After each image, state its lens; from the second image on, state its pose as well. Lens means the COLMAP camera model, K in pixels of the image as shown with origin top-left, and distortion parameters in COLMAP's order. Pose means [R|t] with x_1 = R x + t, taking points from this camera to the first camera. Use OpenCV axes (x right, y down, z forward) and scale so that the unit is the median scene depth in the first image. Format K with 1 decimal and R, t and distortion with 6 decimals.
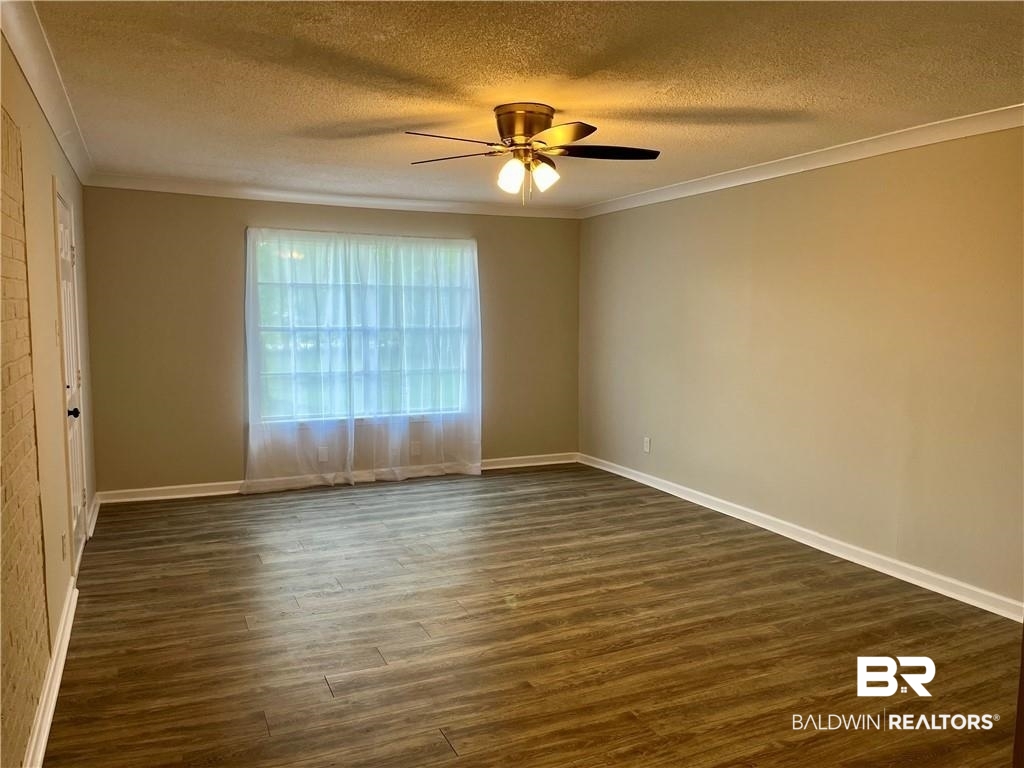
lens RADIAL K [[784.0, 0, 512.4], [0, 784.0, 383.5], [0, 0, 1]] dist [0.010051, 0.003853]
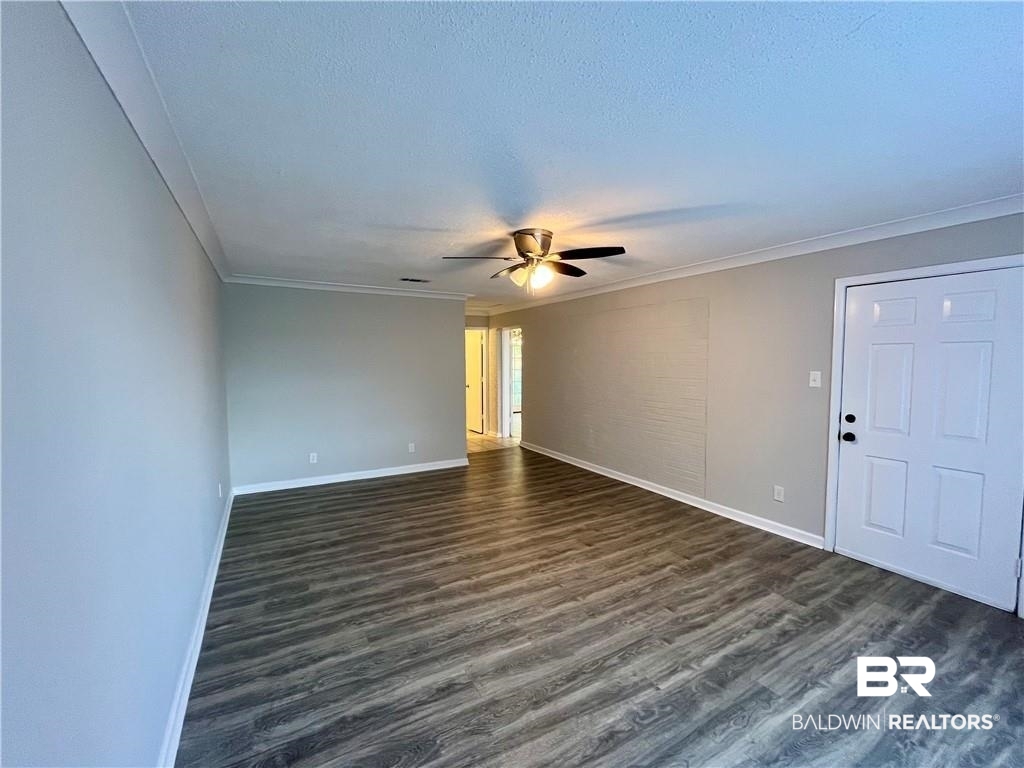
lens RADIAL K [[421.0, 0, 509.4], [0, 421.0, 384.5], [0, 0, 1]] dist [0.000234, 0.000083]
pose [[-0.995993, 0.003239, -0.089367, 0.112495], [-0.010945, 0.987416, 0.157767, -0.158342], [0.088754, 0.158113, -0.983424, 1.559694]]
